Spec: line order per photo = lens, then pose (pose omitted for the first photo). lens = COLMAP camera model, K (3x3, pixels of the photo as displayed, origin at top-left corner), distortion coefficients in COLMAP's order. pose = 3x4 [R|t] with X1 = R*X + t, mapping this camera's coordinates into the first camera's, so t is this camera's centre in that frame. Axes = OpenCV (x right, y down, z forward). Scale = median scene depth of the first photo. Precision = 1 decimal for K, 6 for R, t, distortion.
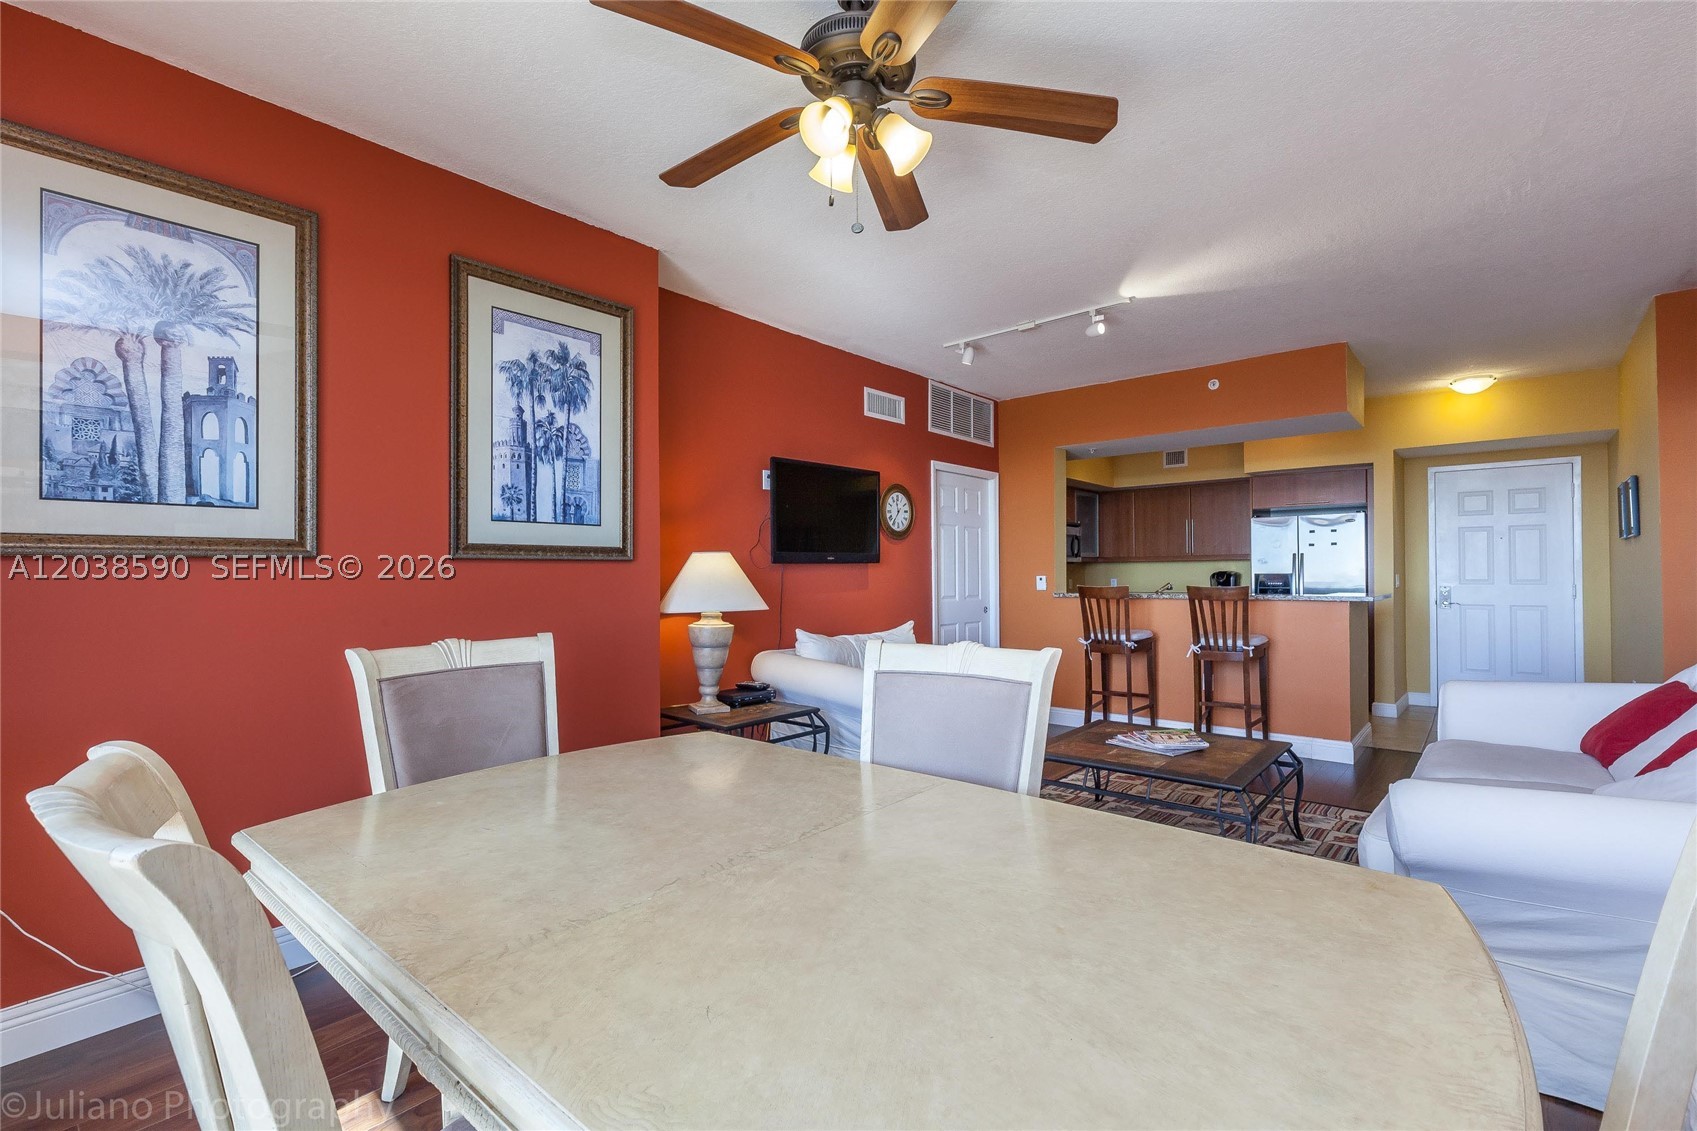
lens RADIAL K [[752.5, 0, 853.5], [0, 752.5, 566.7], [0, 0, 1]] dist [-0.001372, -0.000285]
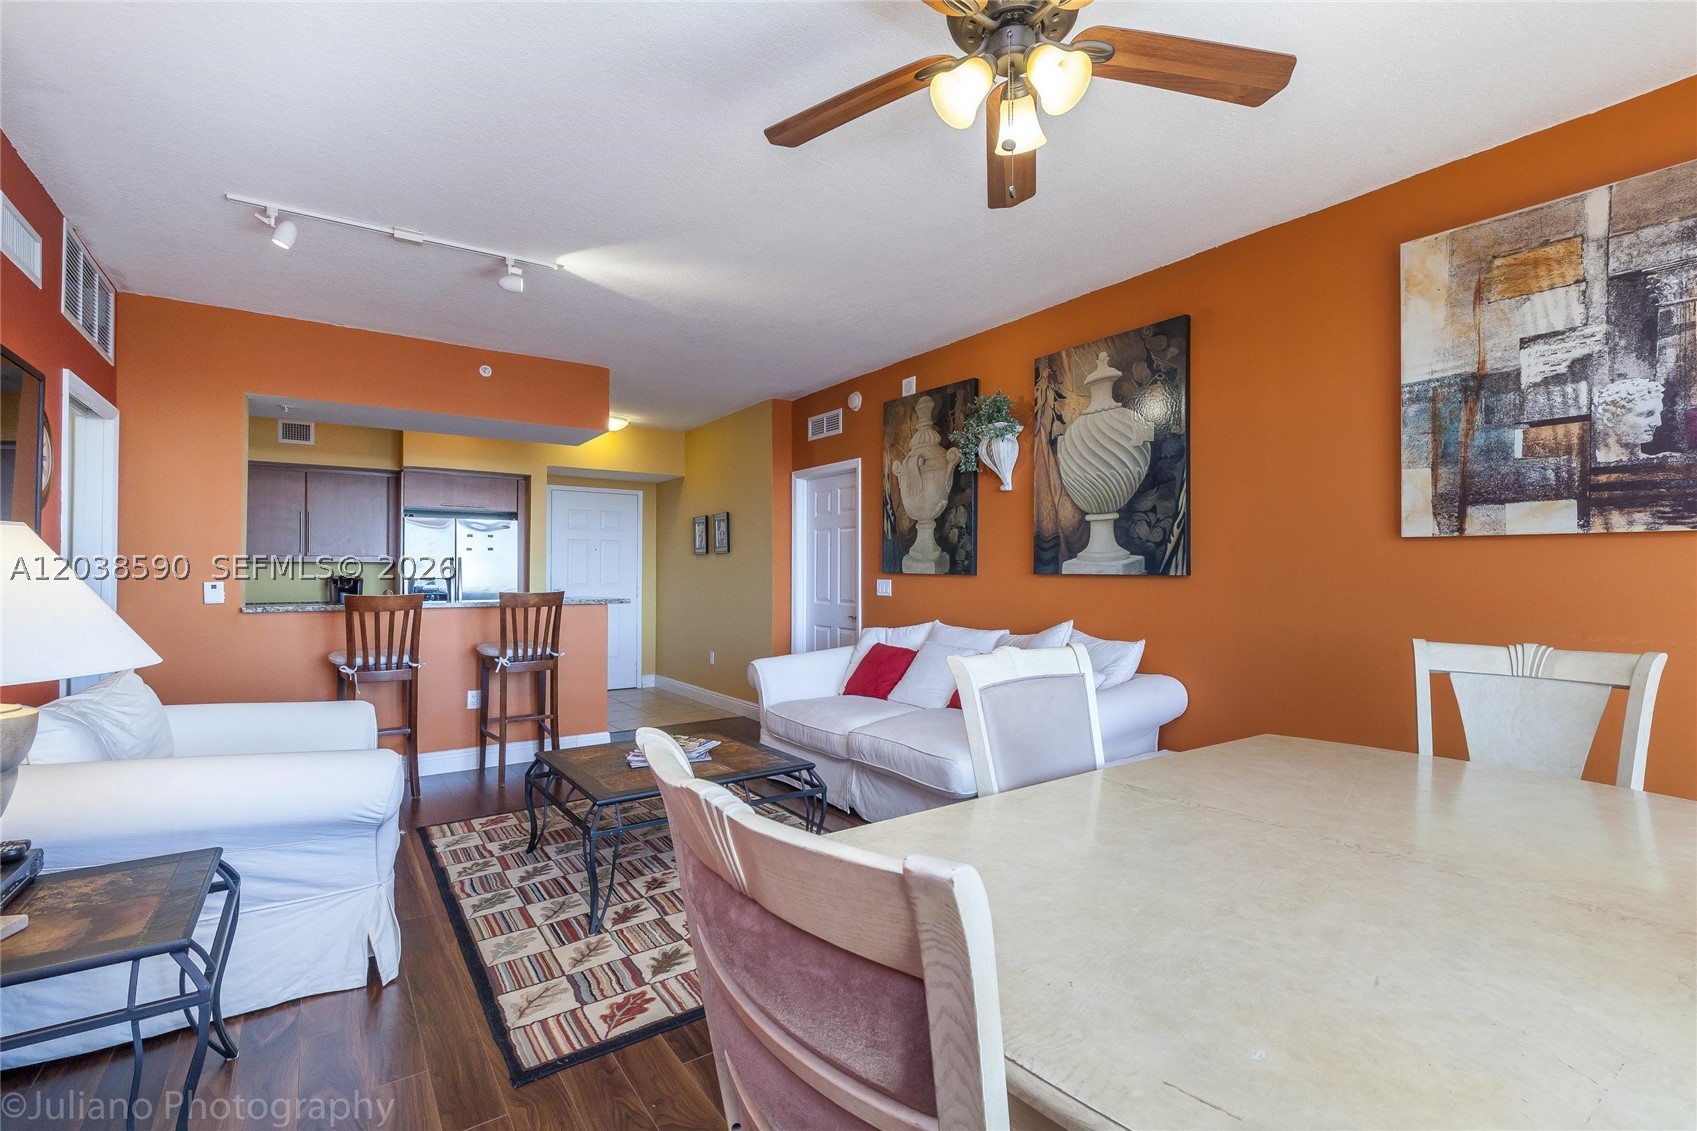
lens RADIAL K [[777.5, 0, 863.3], [0, 777.5, 568.6], [0, 0, 1]] dist [0.001167, -0.000609]
pose [[0.241592, 0.013089, 0.970290, -0.271786], [-0.010141, 0.999888, -0.010964, 0.002201], [-0.970325, -0.007191, 0.241697, 0.278392]]
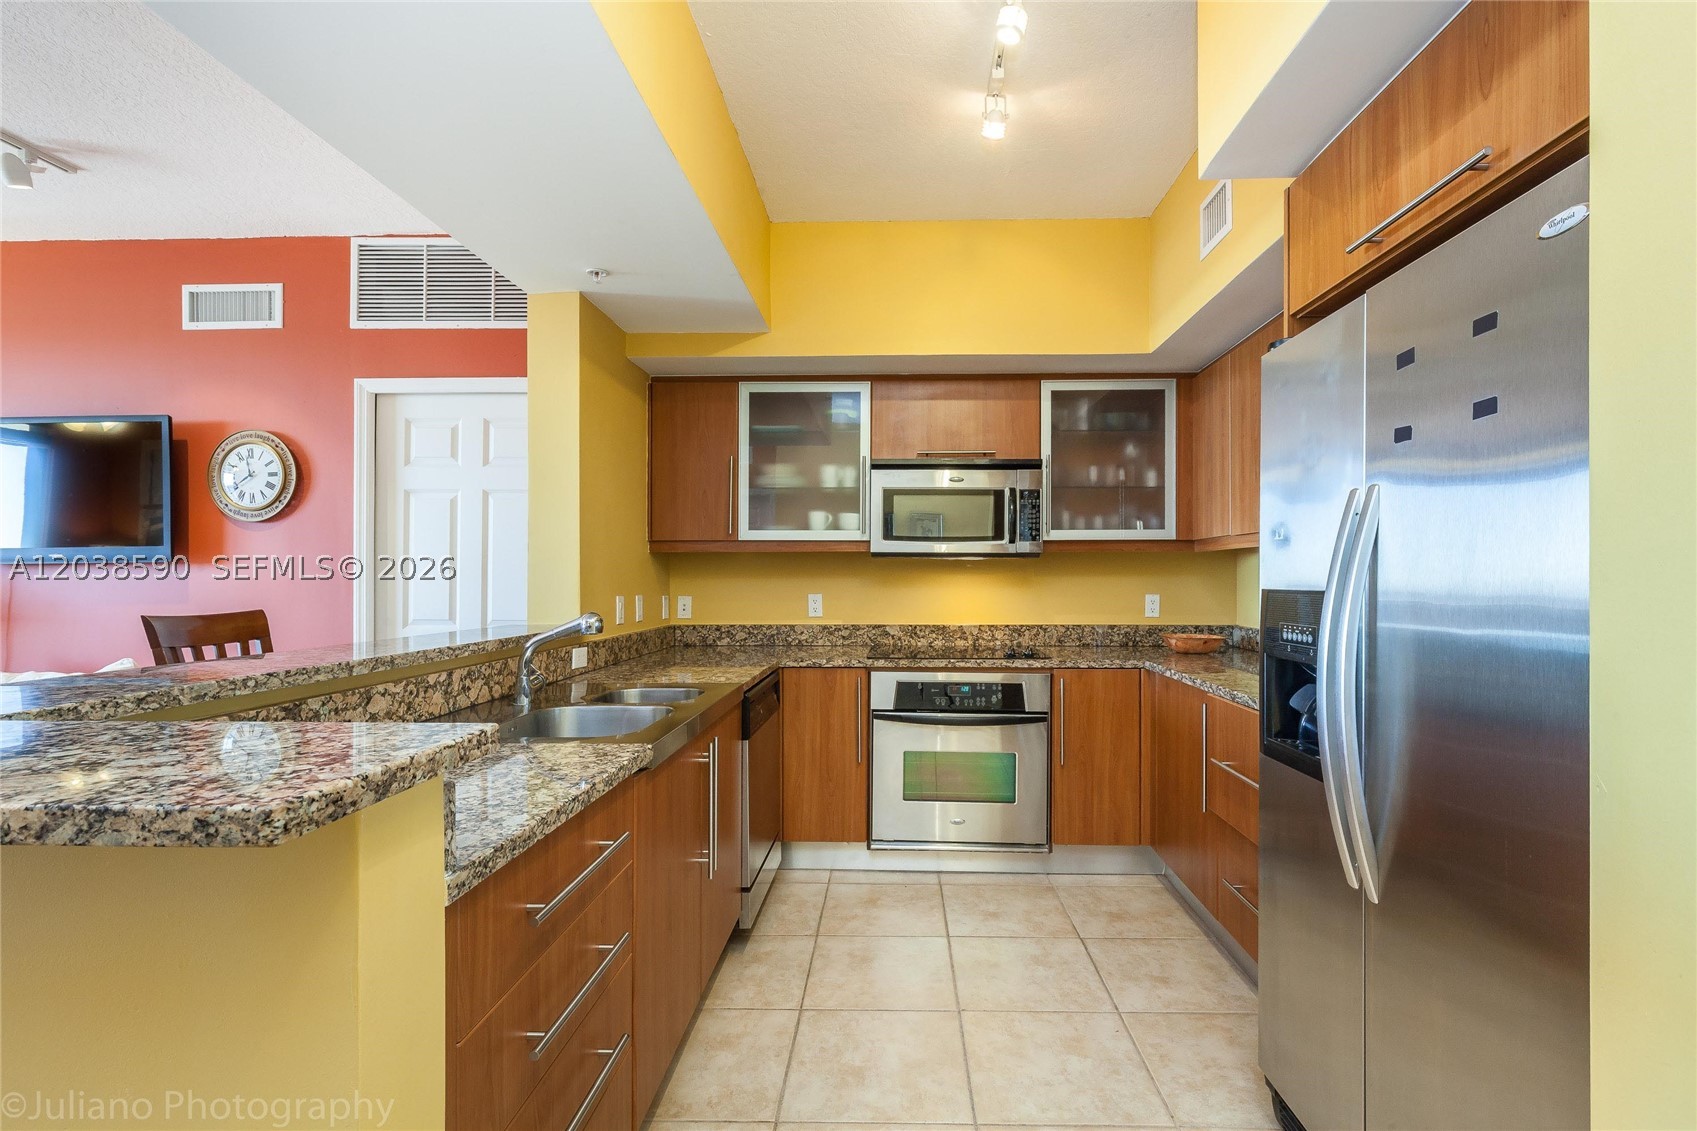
lens RADIAL K [[770.2, 0, 883.2], [0, 770.2, 570.0], [0, 0, 1]] dist [0.000702, -0.000026]
pose [[0.633628, -0.000137, -0.773638, 0.736033], [0.003465, 0.999990, 0.002661, 0.002137], [0.773630, -0.004367, 0.633622, 0.859515]]
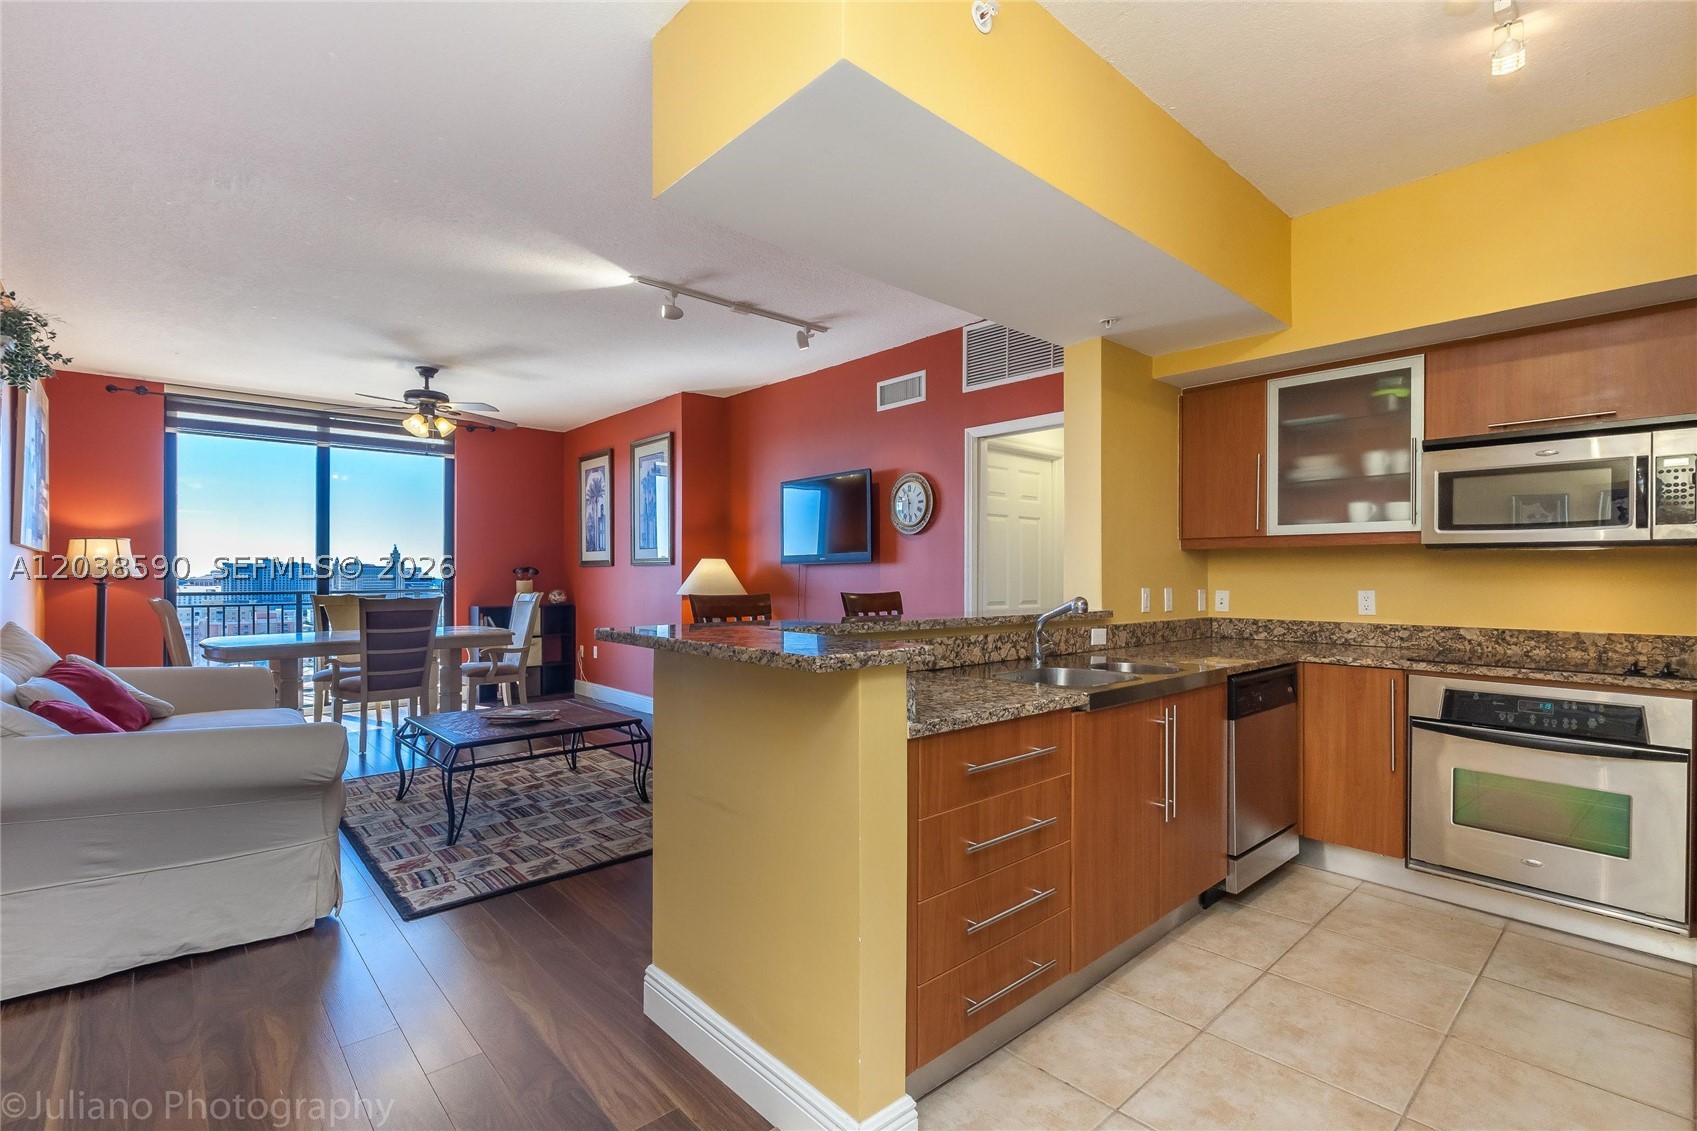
lens RADIAL K [[777.5, 0, 863.3], [0, 777.5, 568.6], [0, 0, 1]] dist [0.001167, -0.000609]
pose [[-0.112306, -0.002437, -0.993671, 0.841699], [0.007175, 0.999969, -0.003264, 0.005633], [0.993648, -0.007496, -0.112285, 0.900367]]
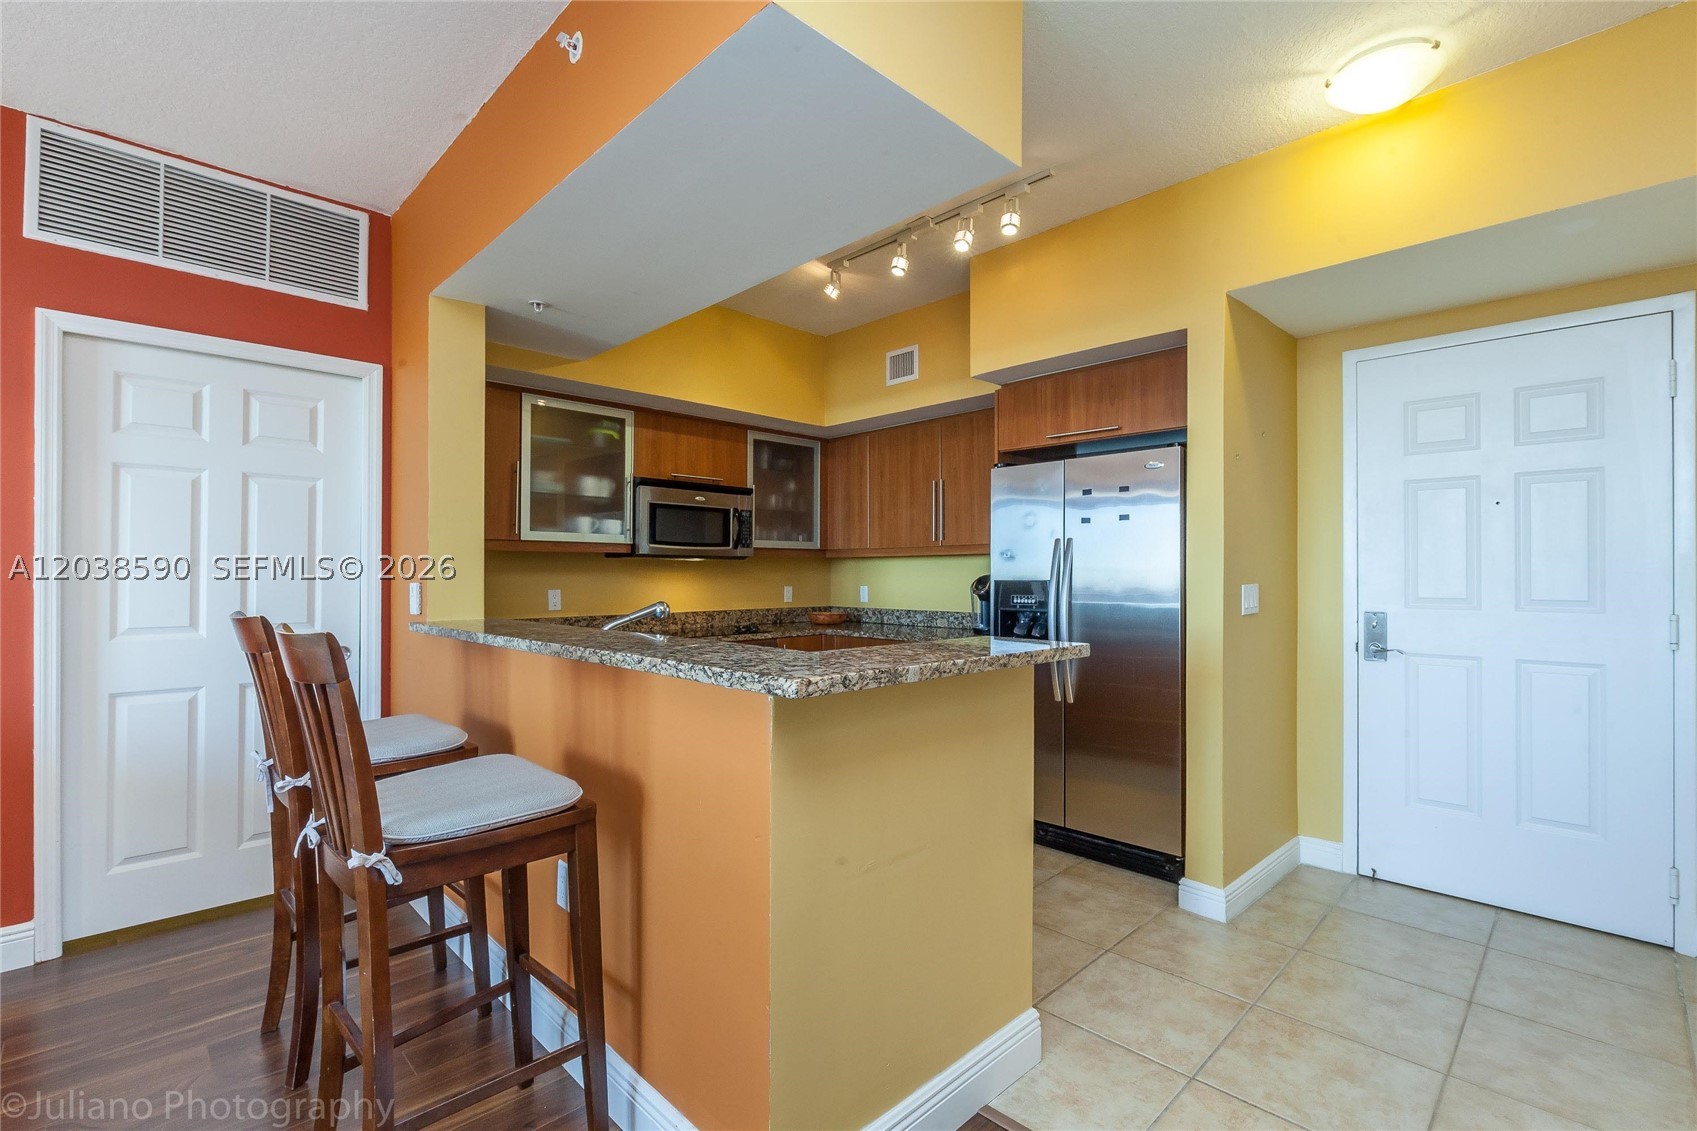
lens RADIAL K [[767.6, 0, 865.0], [0, 767.6, 571.7], [0, 0, 1]] dist [-0.001842, 0.000102]
pose [[0.997309, 0.007071, -0.072967, 0.549537], [-0.006632, 0.999958, 0.006268, 0.001017], [0.073008, -0.005767, 0.997315, 0.553157]]
